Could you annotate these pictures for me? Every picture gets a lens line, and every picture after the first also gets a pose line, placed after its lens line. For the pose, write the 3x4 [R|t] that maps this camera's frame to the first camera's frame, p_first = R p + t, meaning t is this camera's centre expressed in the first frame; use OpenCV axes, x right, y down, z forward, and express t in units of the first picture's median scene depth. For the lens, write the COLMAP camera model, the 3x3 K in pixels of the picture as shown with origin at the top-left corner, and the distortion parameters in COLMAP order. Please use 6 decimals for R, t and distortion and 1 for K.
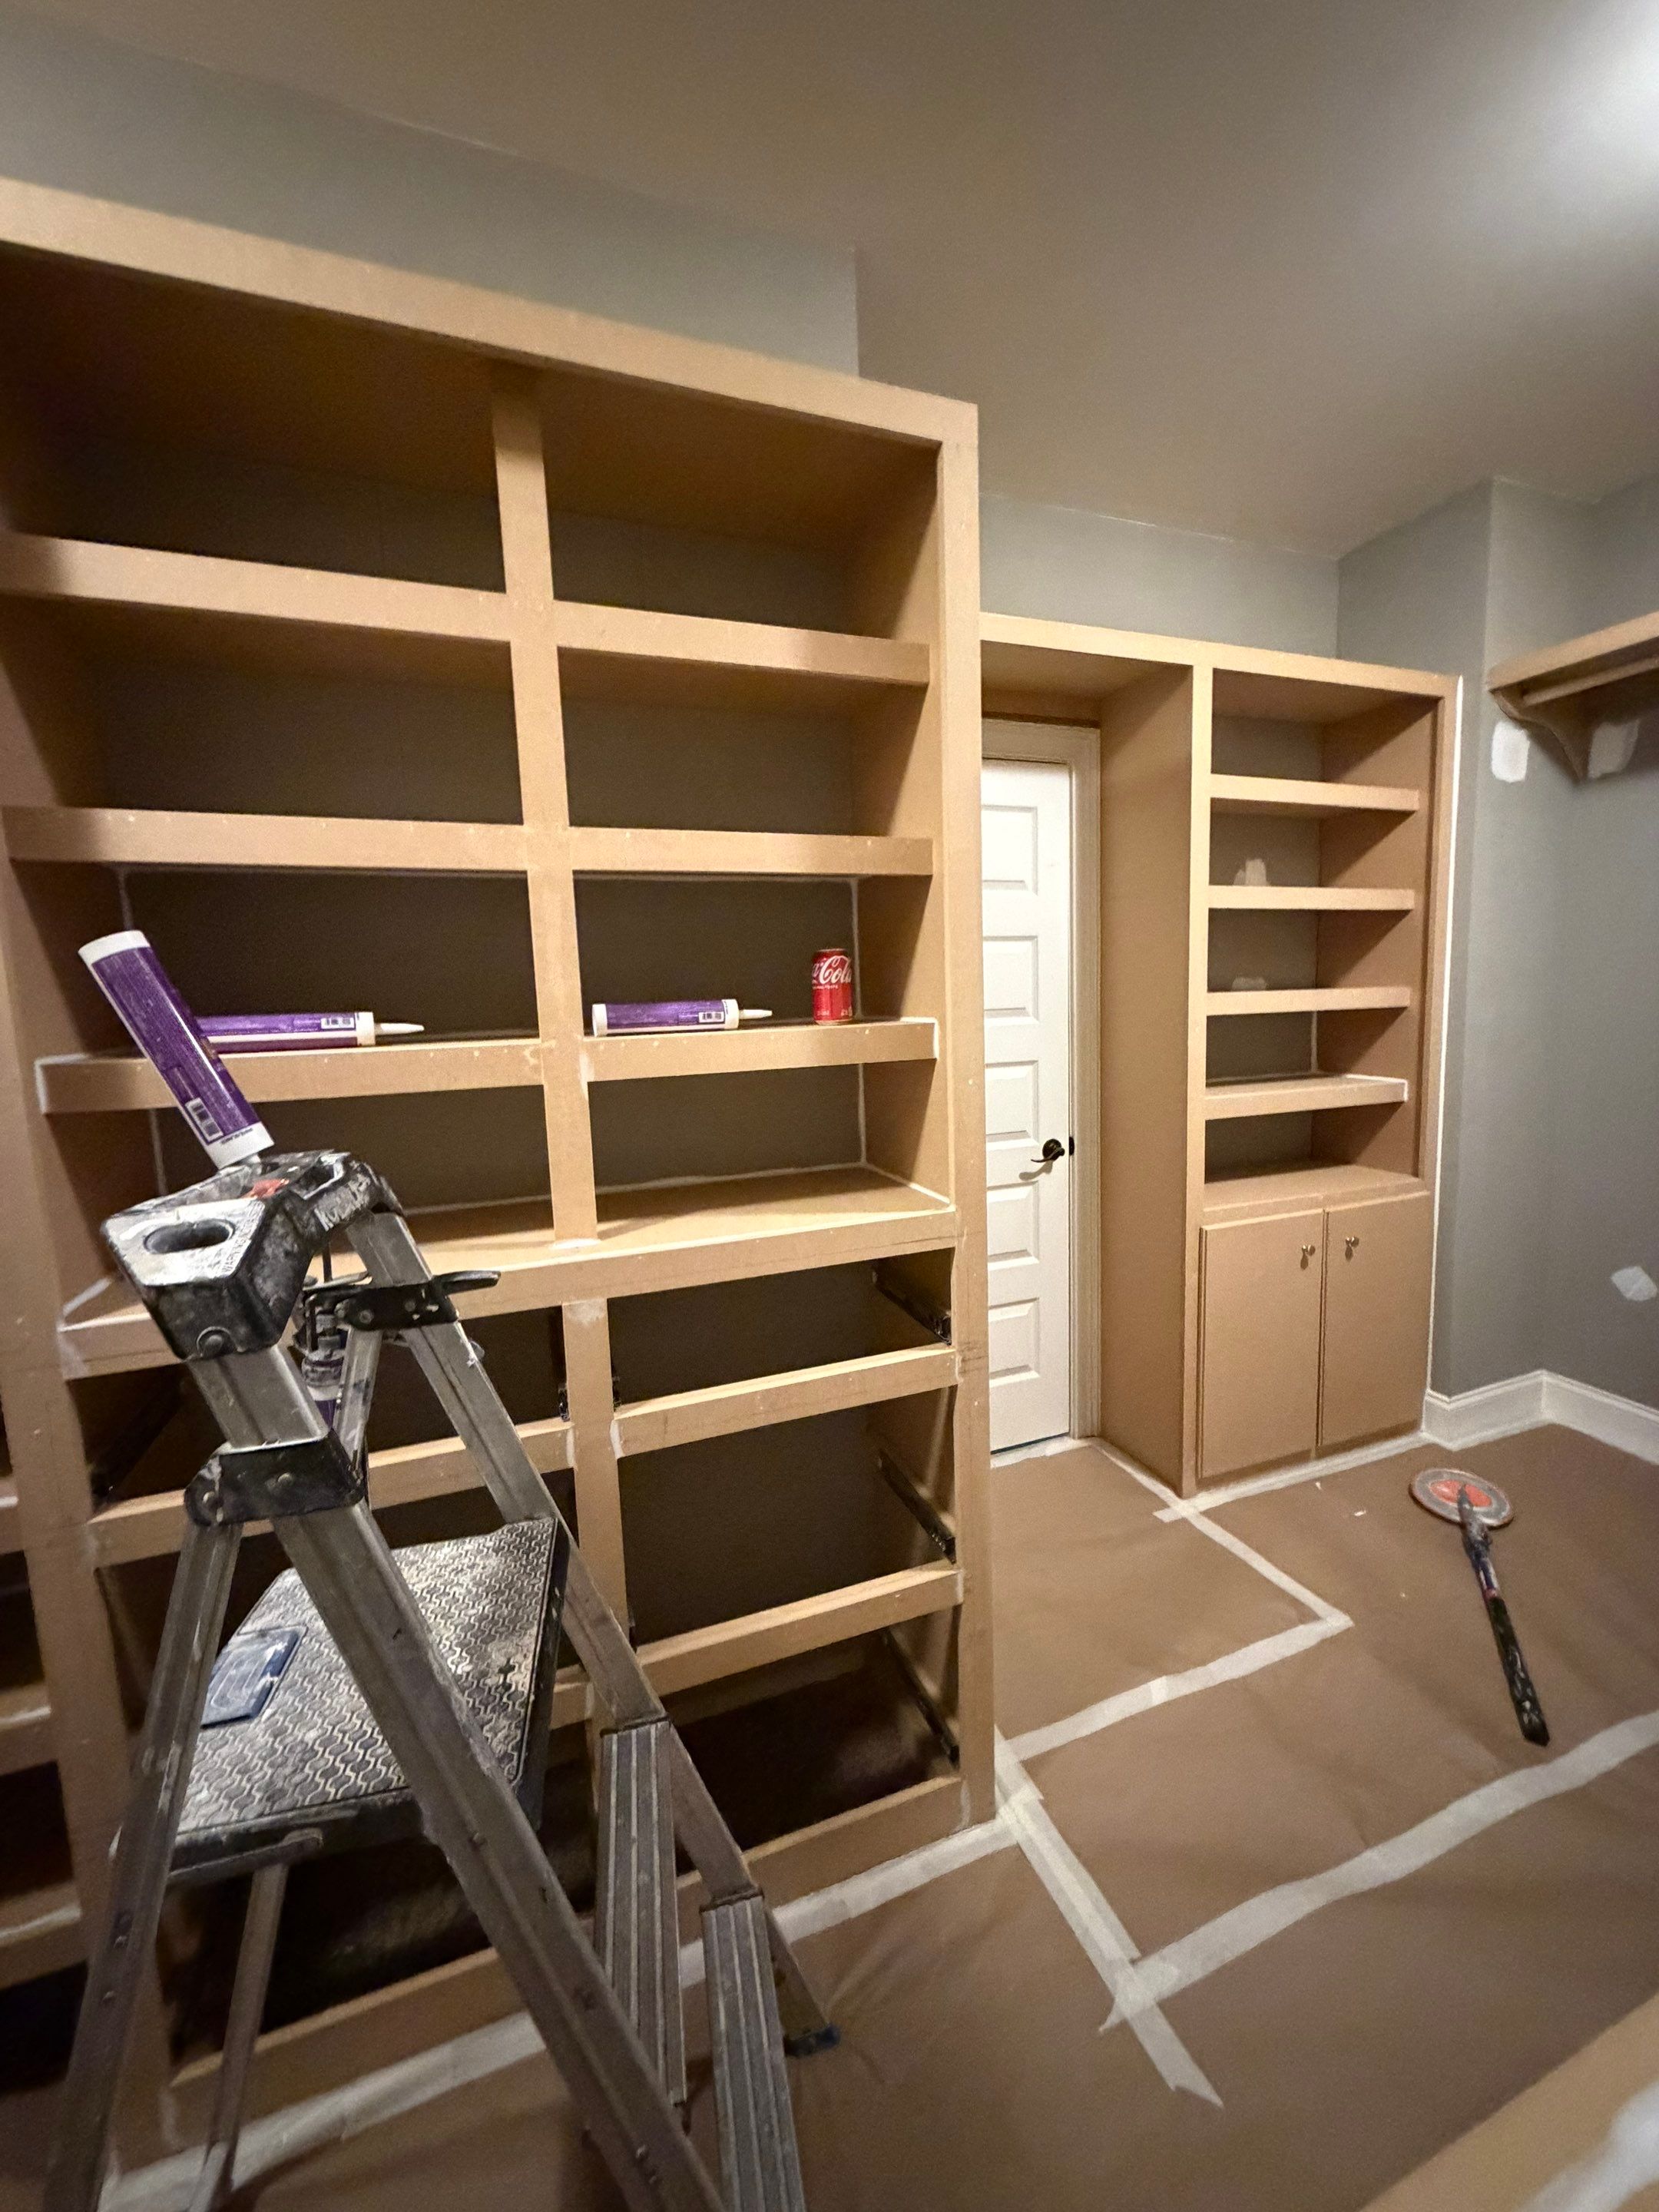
lens RADIAL K [[884.2, 0, 839.9], [0, 884.2, 1100.1], [0, 0, 1]] dist [-0.000276, -0.000248]
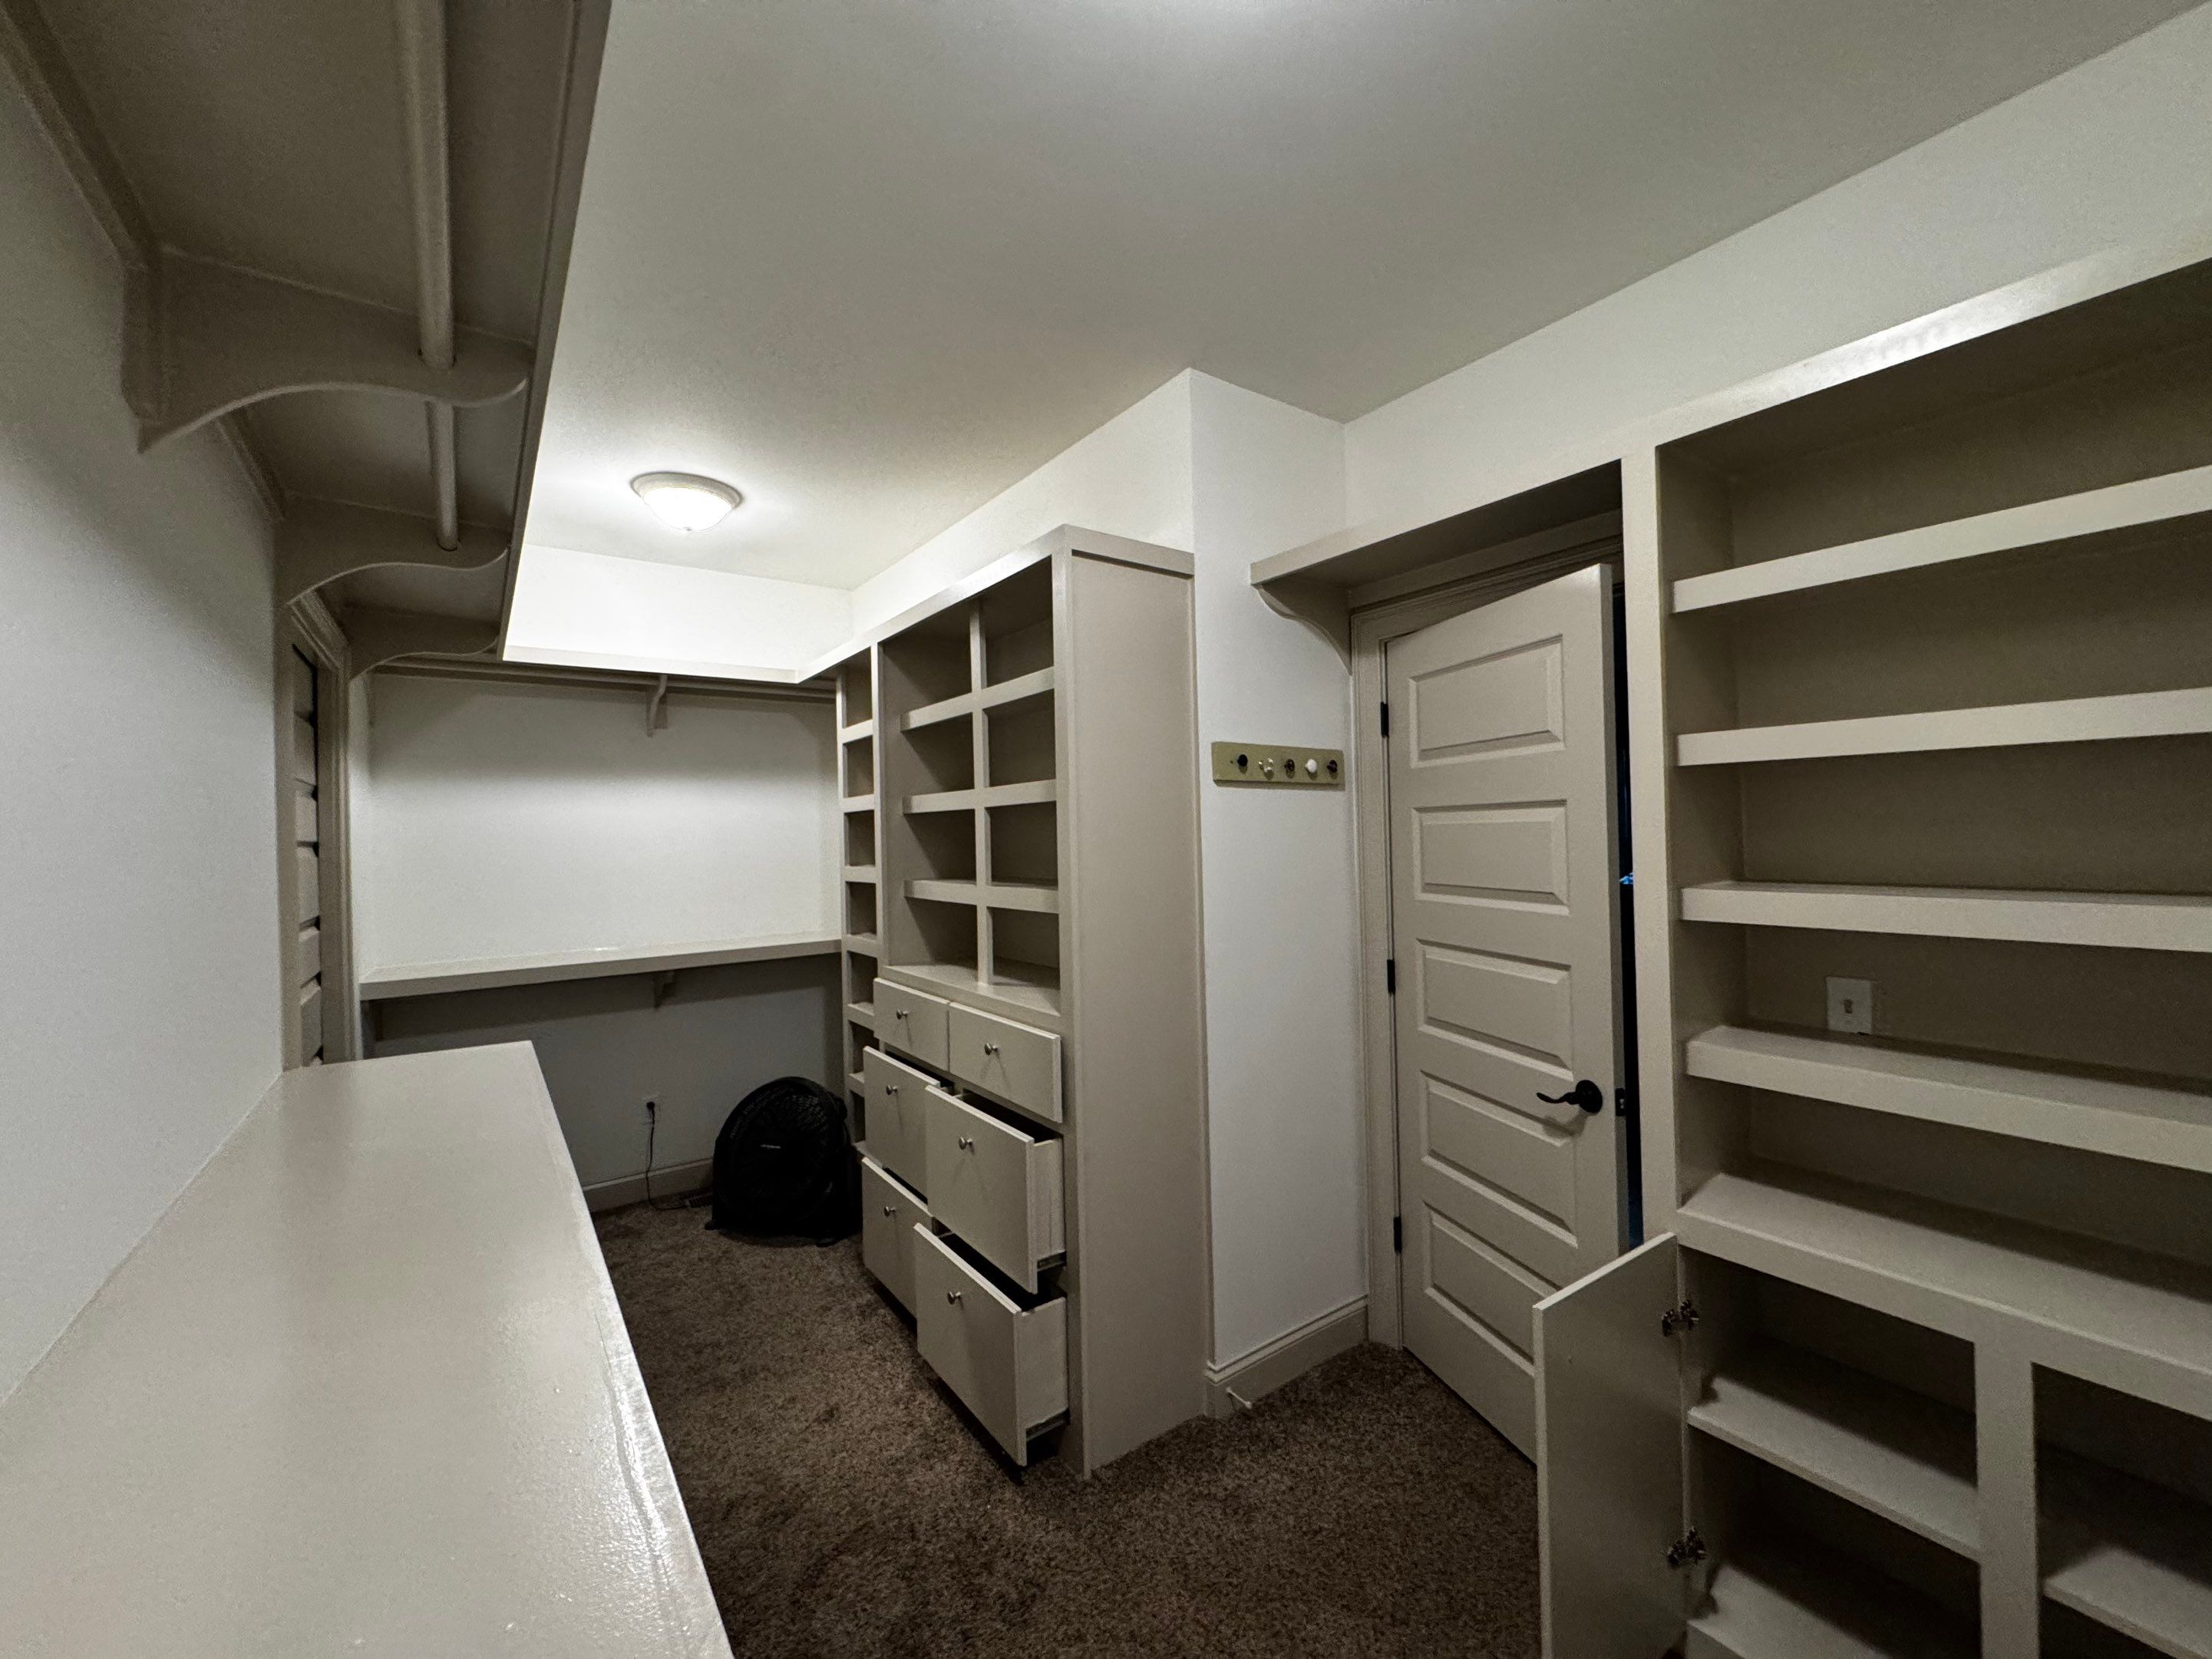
lens RADIAL K [[884.1, 0, 1113.9], [0, 884.1, 832.9], [0, 0, 1]] dist [-0.000276, -0.000248]
pose [[0.257871, 0.023604, -0.965891, 1.421459], [-0.102780, 0.994699, -0.003131, -0.171182], [0.960697, 0.100081, 0.258931, 0.579024]]
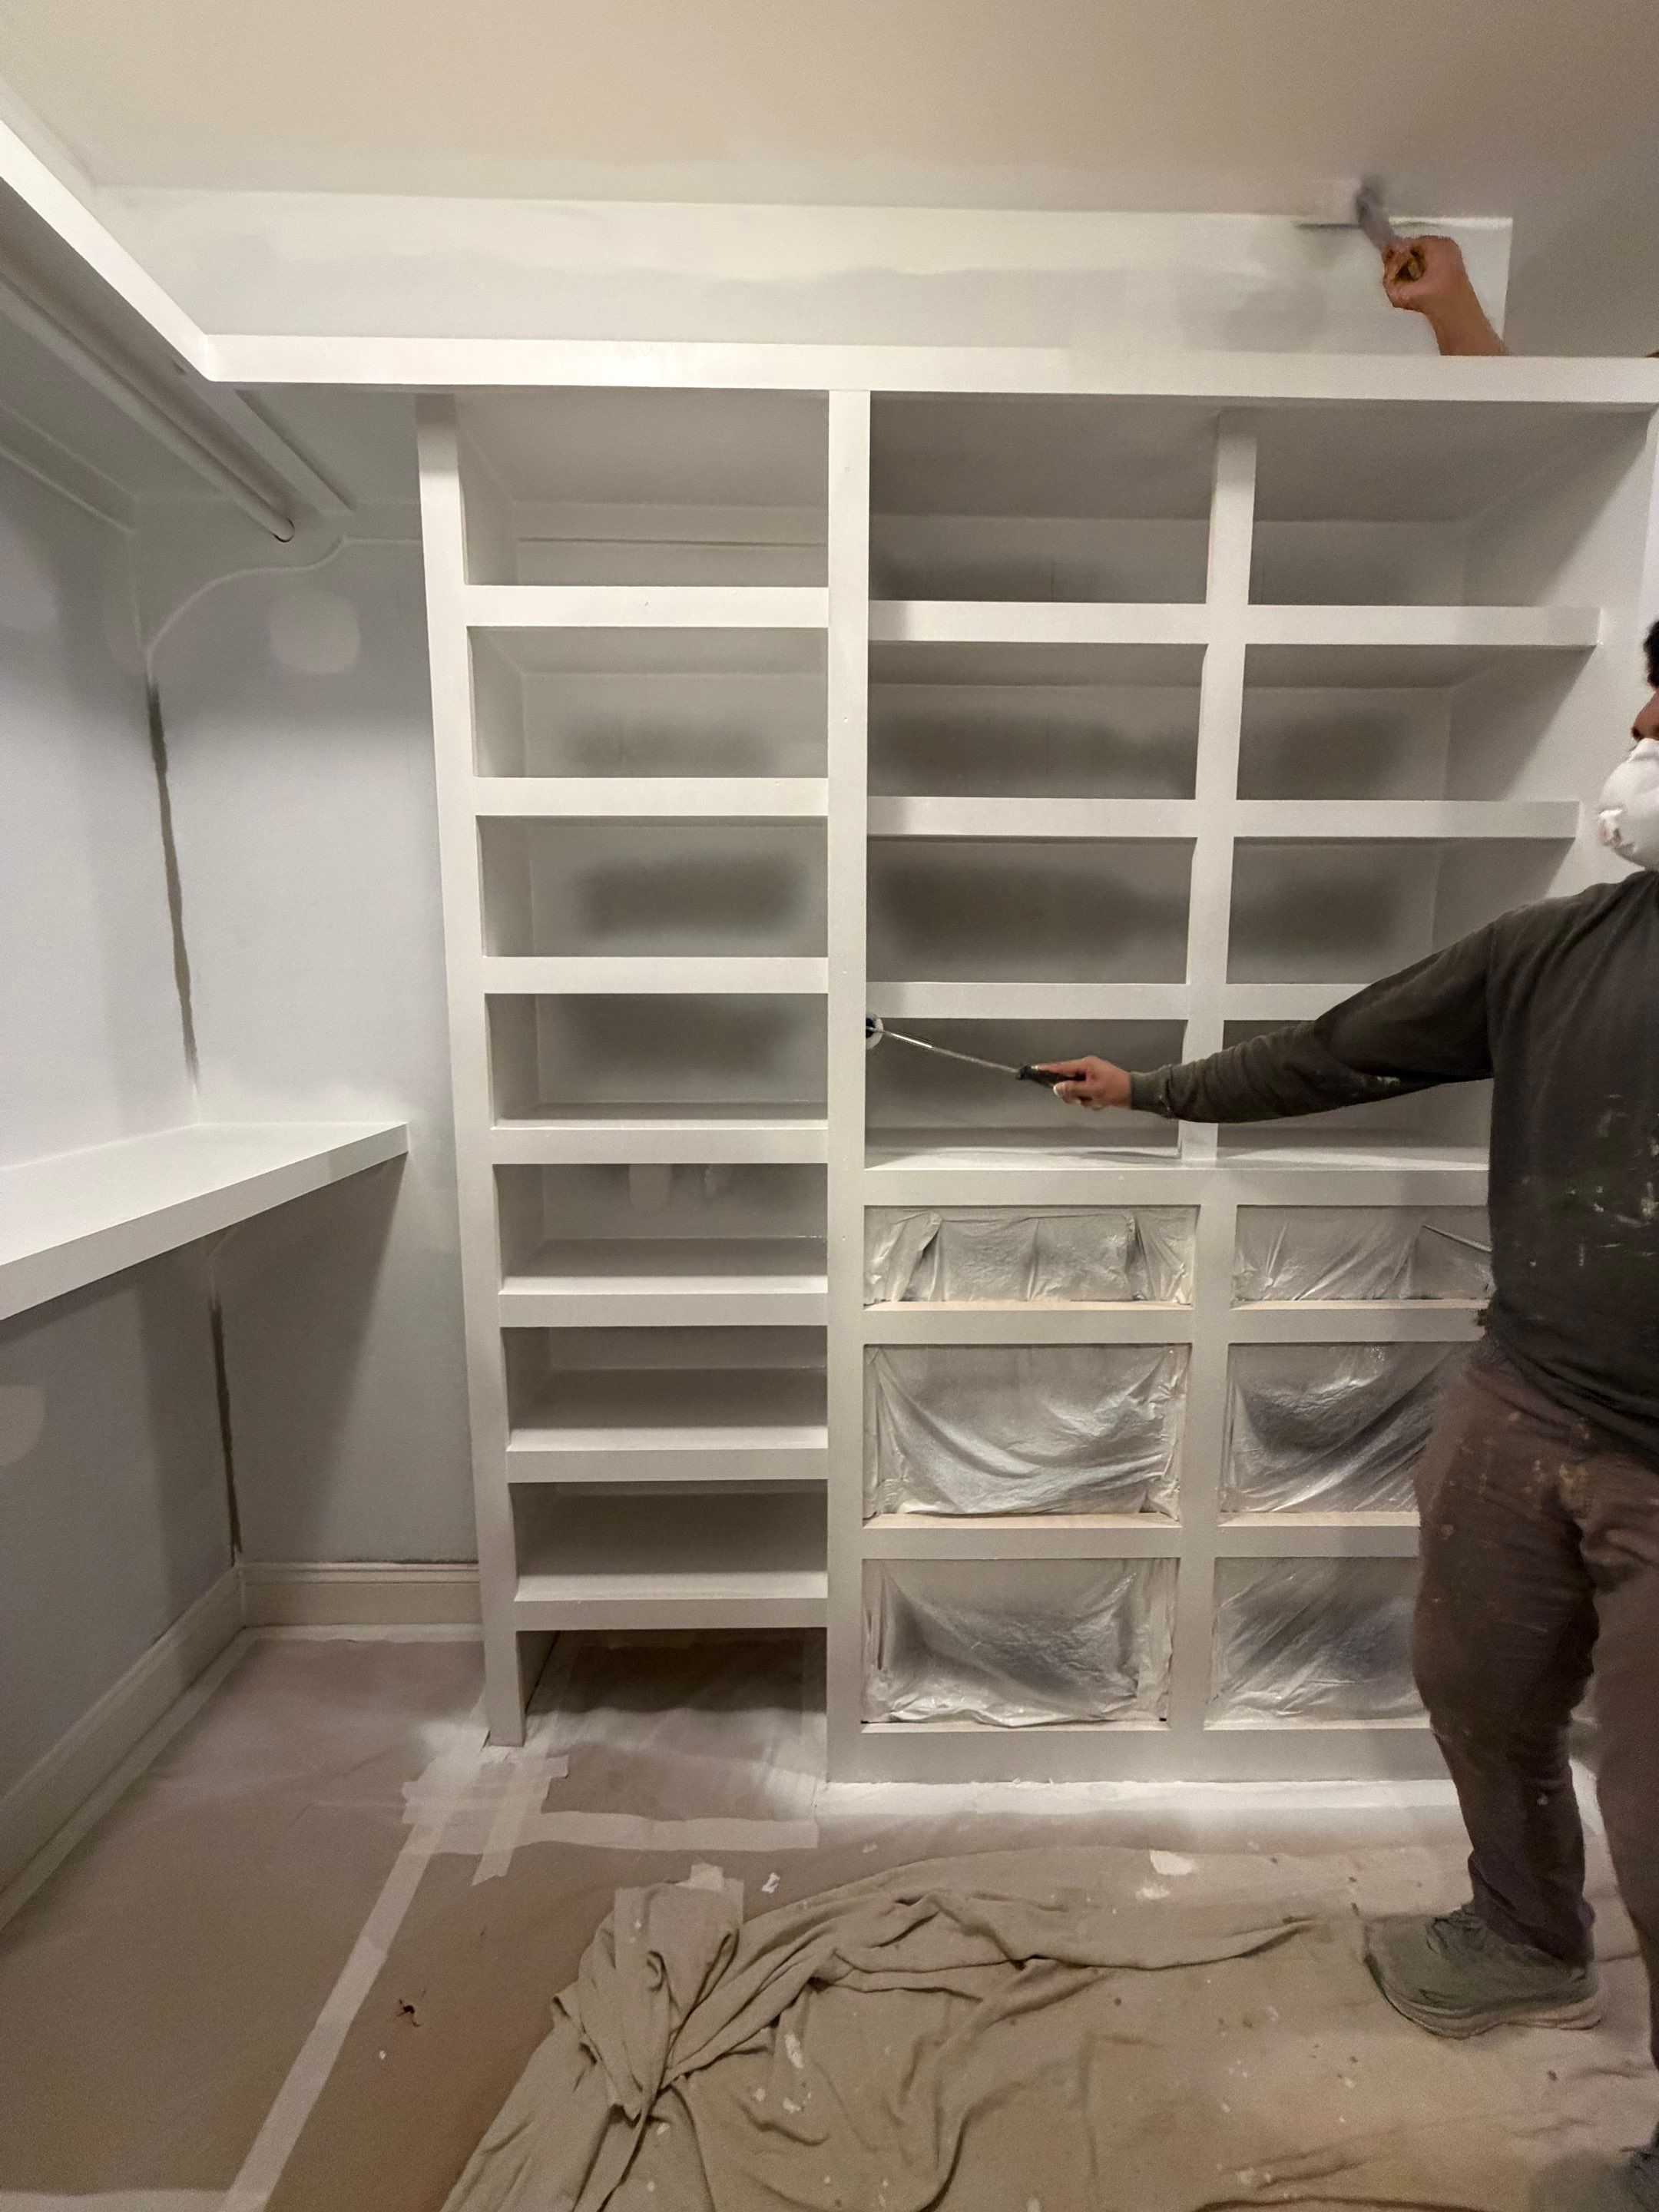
lens RADIAL K [[877.3, 0, 843.4], [0, 877.3, 1110.6], [0, 0, 1]] dist [0.000823, -0.000242]
pose [[0.938216, 0.080970, -0.336445, -0.281295], [-0.076106, 0.996716, 0.027643, 0.081608], [0.337578, -0.000330, 0.941297, -0.200660]]
